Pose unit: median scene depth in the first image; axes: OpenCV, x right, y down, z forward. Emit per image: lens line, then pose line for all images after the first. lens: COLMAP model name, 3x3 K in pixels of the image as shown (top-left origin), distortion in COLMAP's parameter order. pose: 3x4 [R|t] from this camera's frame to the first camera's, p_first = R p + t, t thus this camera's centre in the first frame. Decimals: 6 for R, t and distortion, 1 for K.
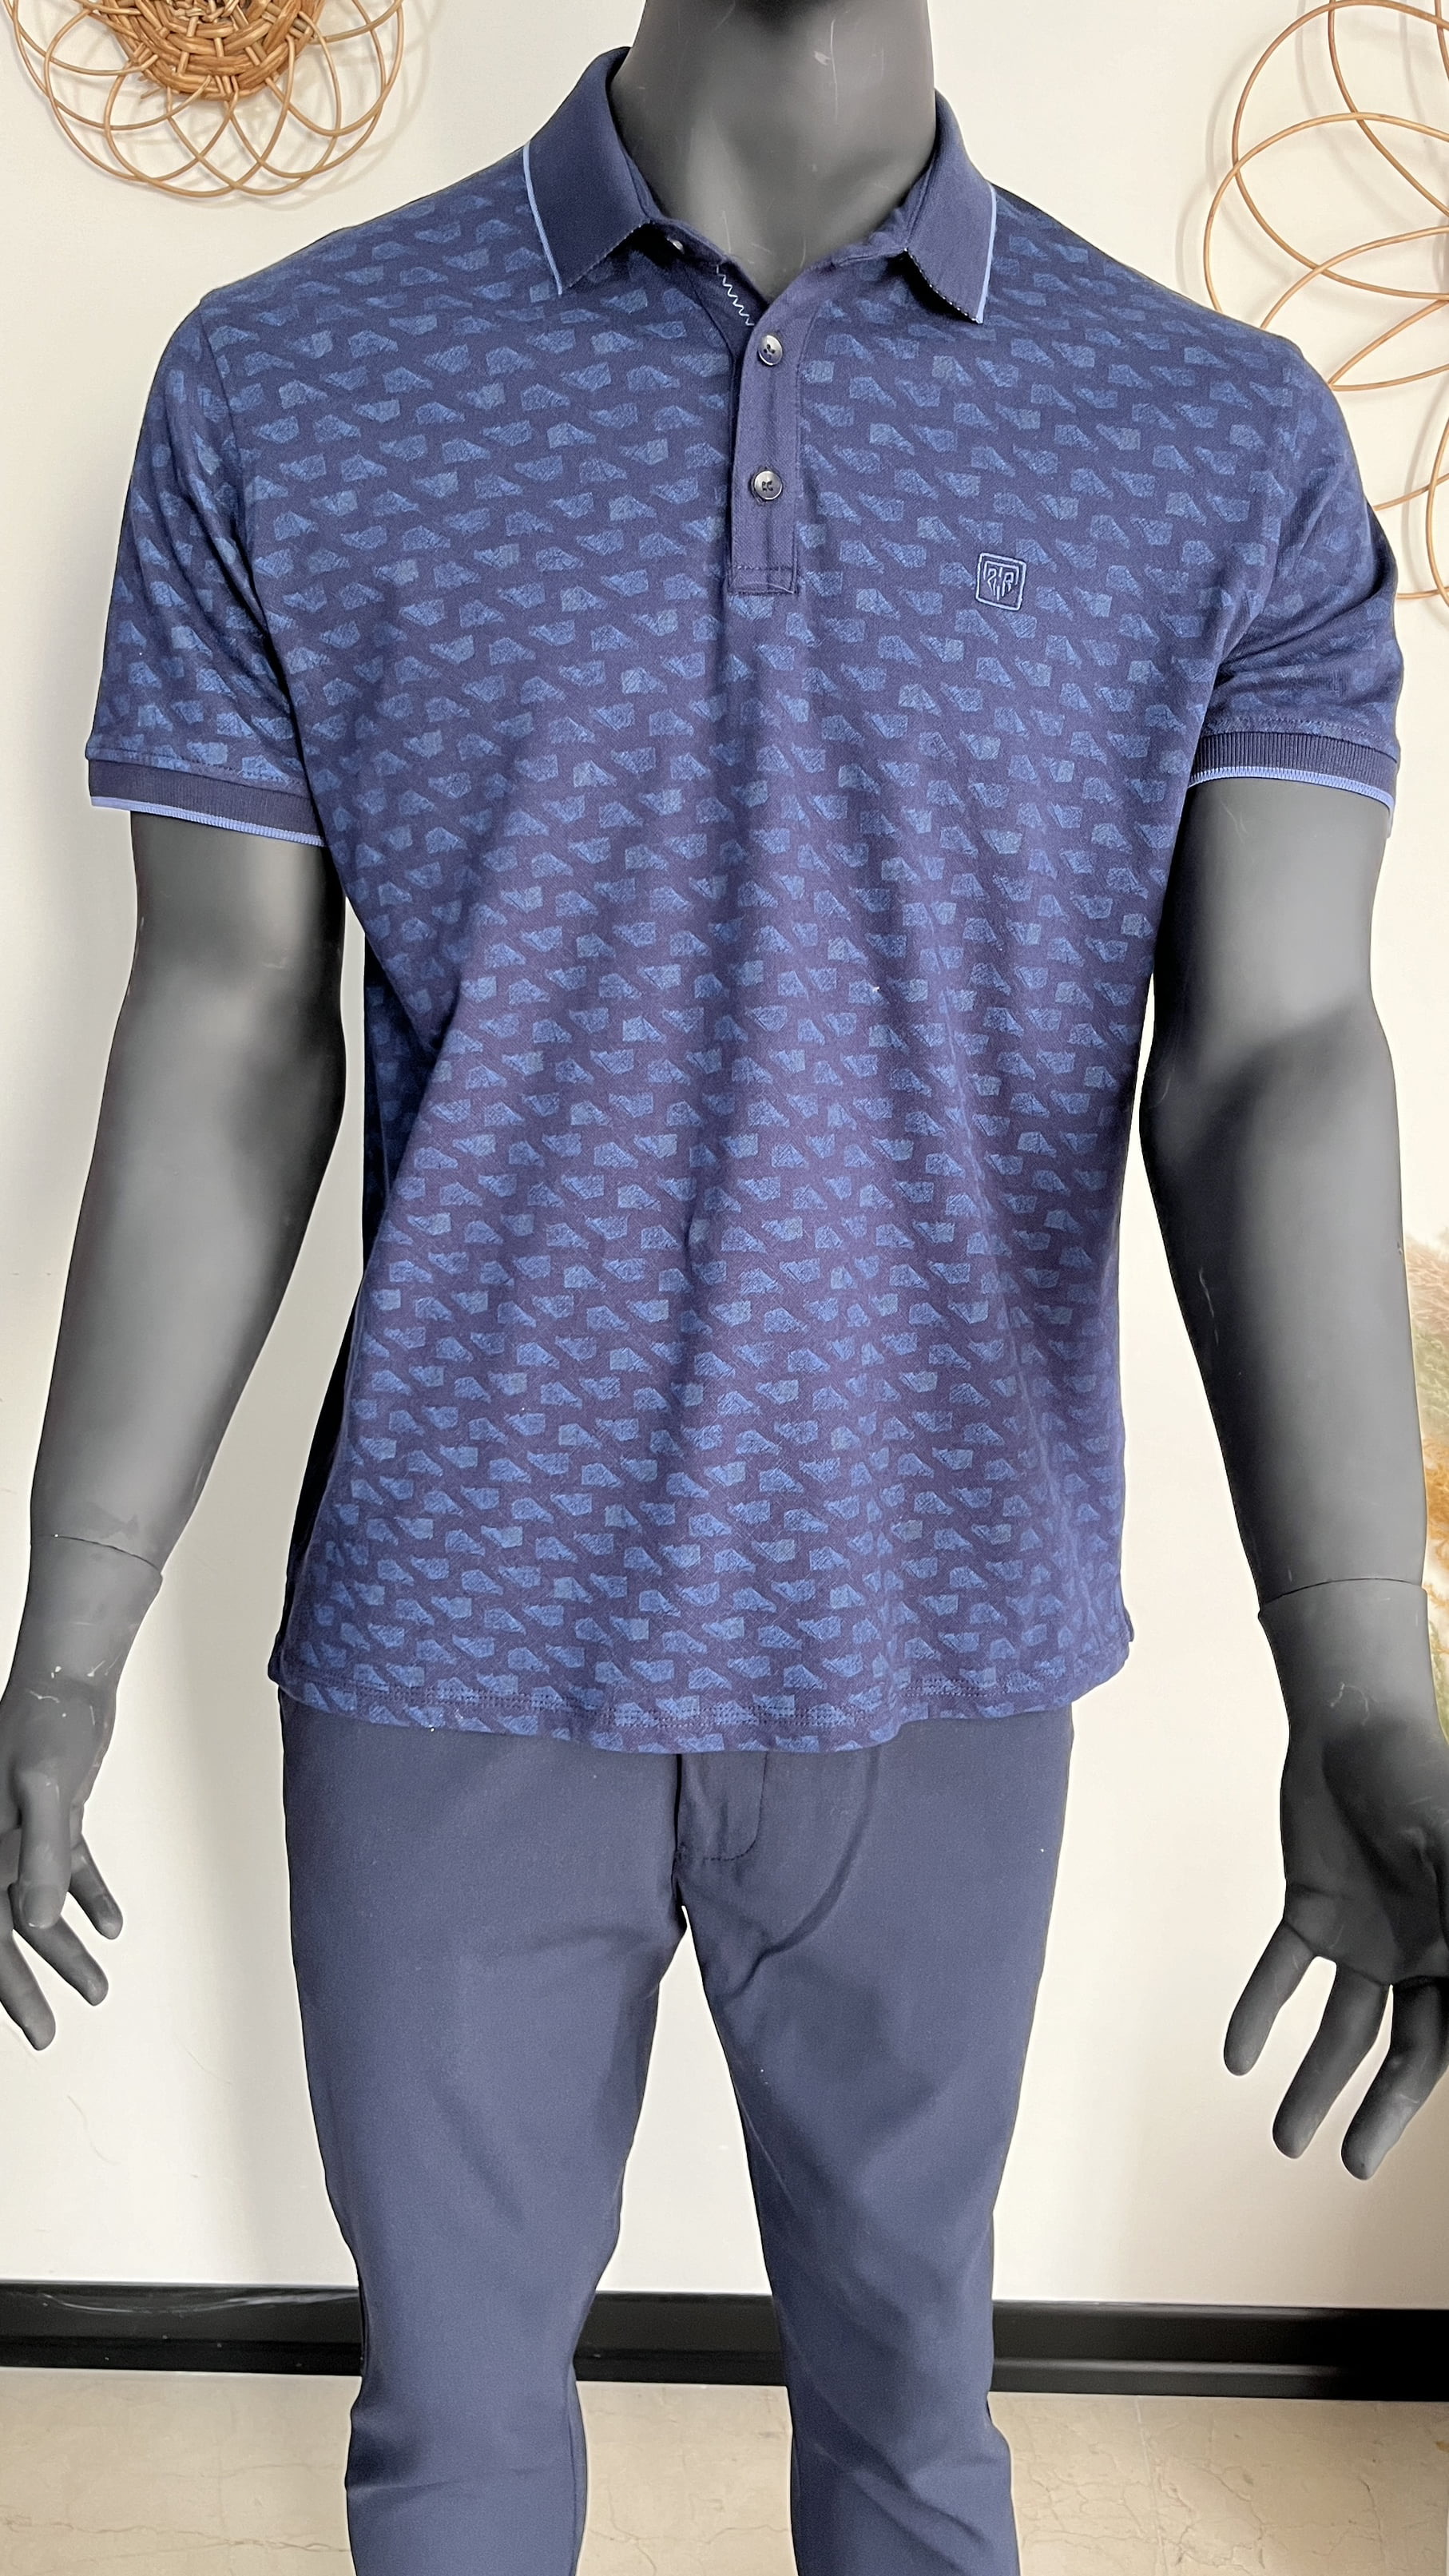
lens RADIAL K [[1958.2, 0, 736.5], [0, 1958.2, 1315.2], [0, 0, 1]] dist [0.072440, -0.125012]
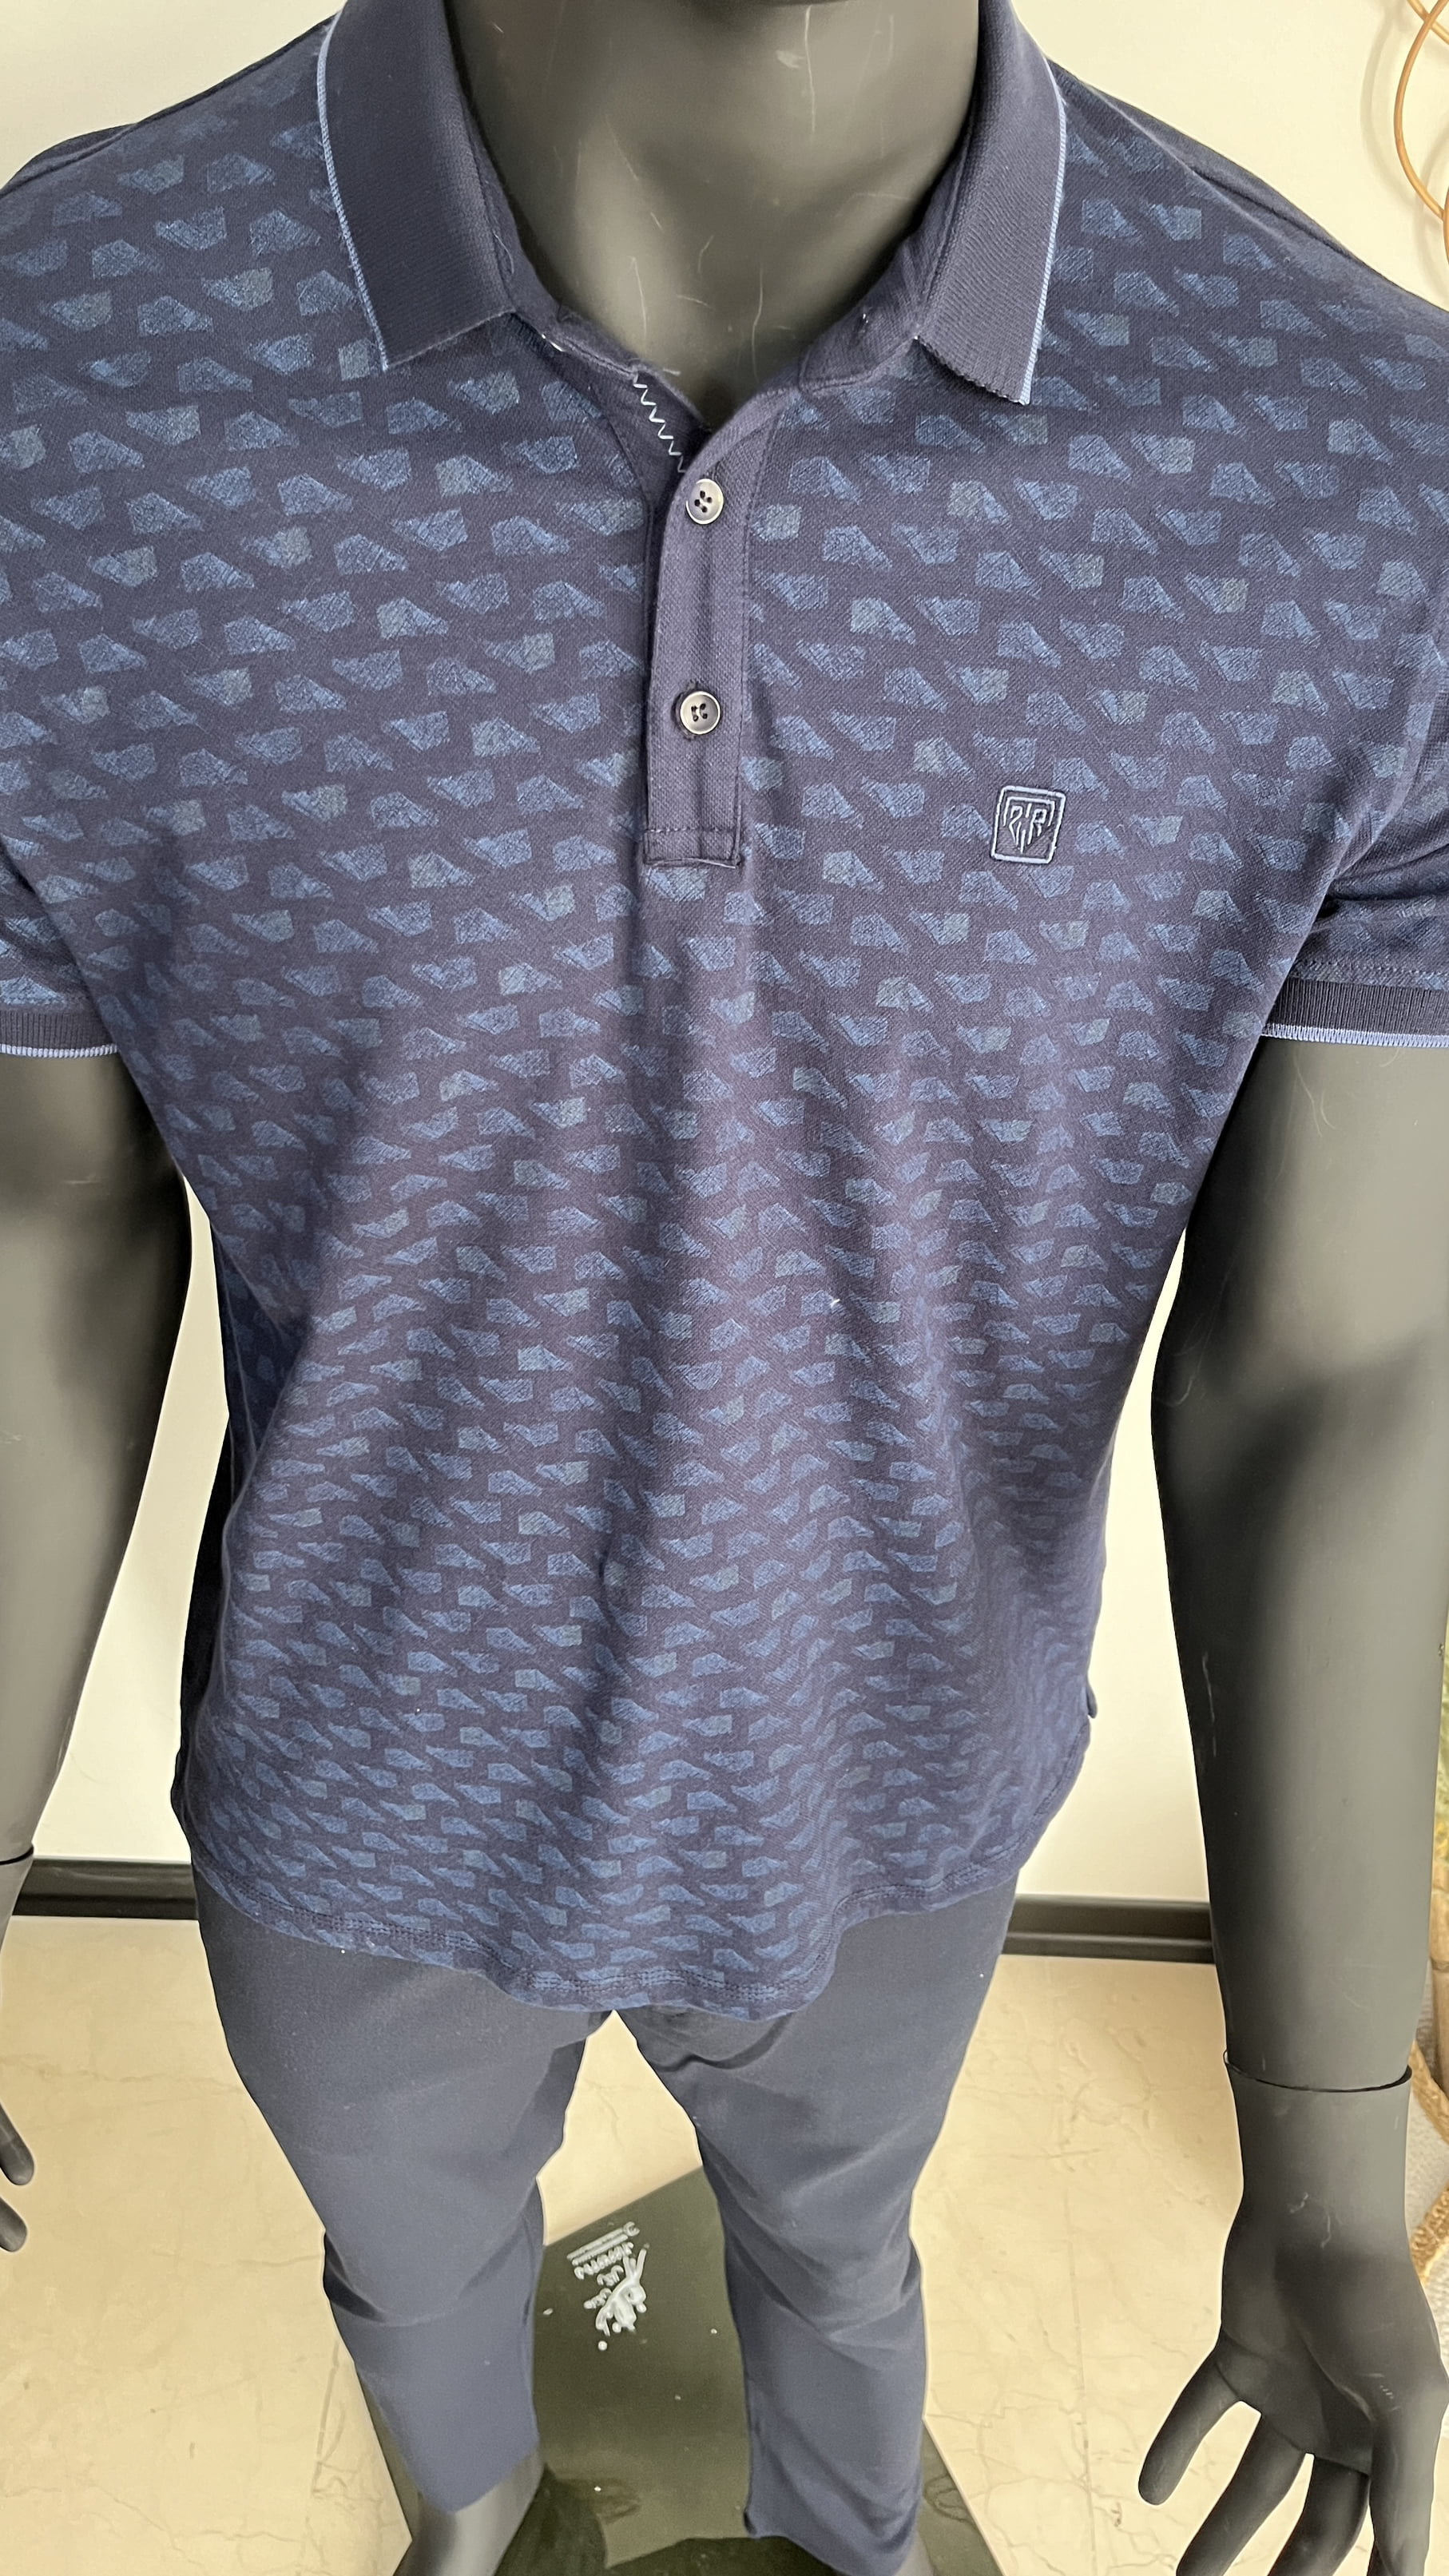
lens RADIAL K [[1956.2, 0, 723.9], [0, 1956.2, 1285.3], [0, 0, 1]] dist [0.062011, -0.094302]
pose [[0.999937, 0.009403, 0.006111, 0.021006], [-0.011060, 0.916970, 0.398803, -0.490497], [-0.001854, -0.398845, 0.917016, 0.277319]]
